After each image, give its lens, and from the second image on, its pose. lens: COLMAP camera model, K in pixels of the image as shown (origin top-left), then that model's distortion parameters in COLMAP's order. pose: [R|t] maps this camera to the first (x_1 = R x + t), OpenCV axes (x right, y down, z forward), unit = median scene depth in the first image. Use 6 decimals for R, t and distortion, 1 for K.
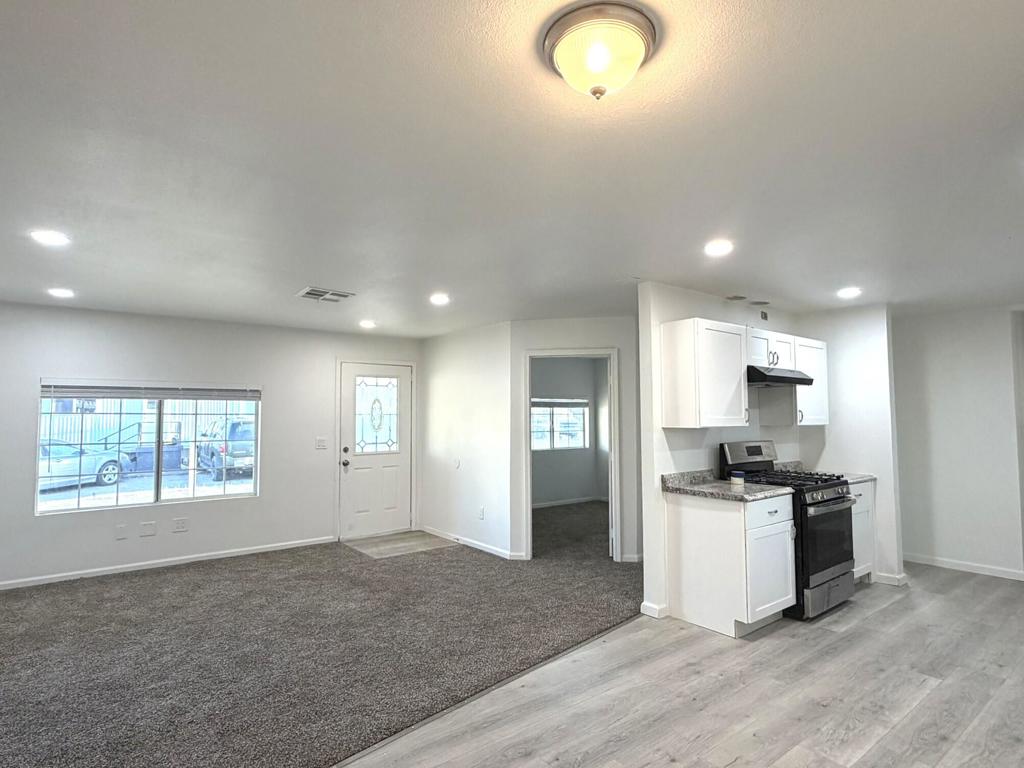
lens RADIAL K [[547.0, 0, 512.0], [0, 547.0, 384.0], [0, 0, 1]] dist [0.002044, 0.000003]
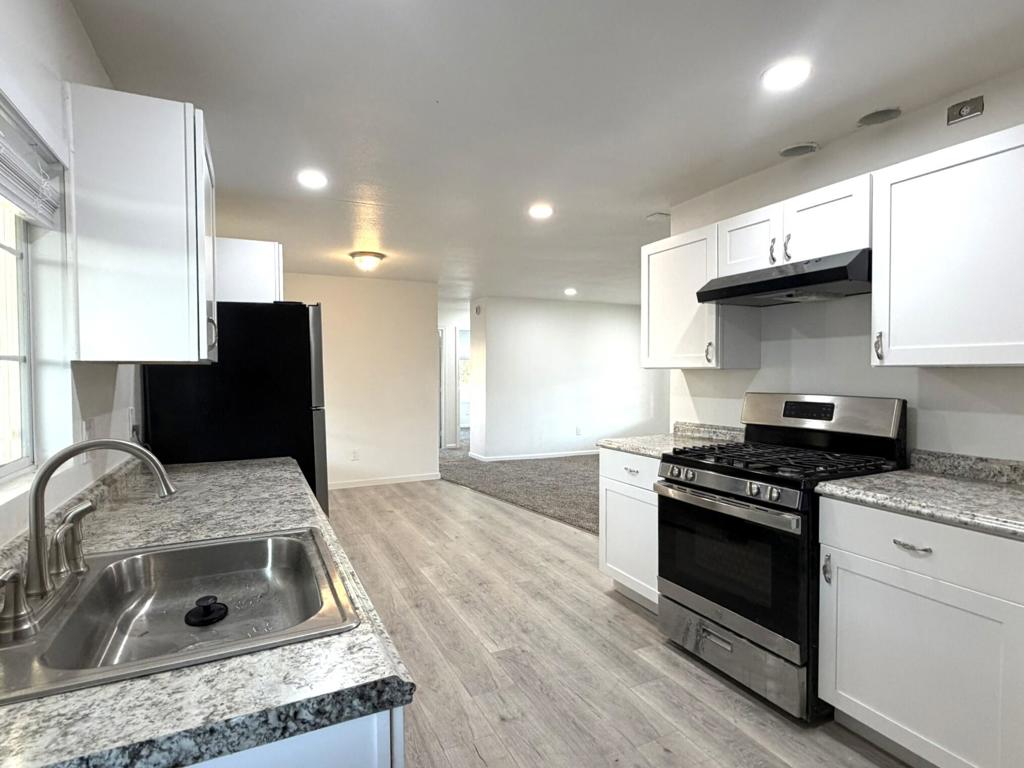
lens RADIAL K [[547.0, 0, 512.0], [0, 547.0, 384.0], [0, 0, 1]] dist [0.002044, 0.000003]
pose [[-0.211368, 0.024852, -0.977091, 1.616512], [0.060485, 0.998093, 0.012302, 0.102681], [0.975533, -0.056499, -0.212468, 1.238954]]
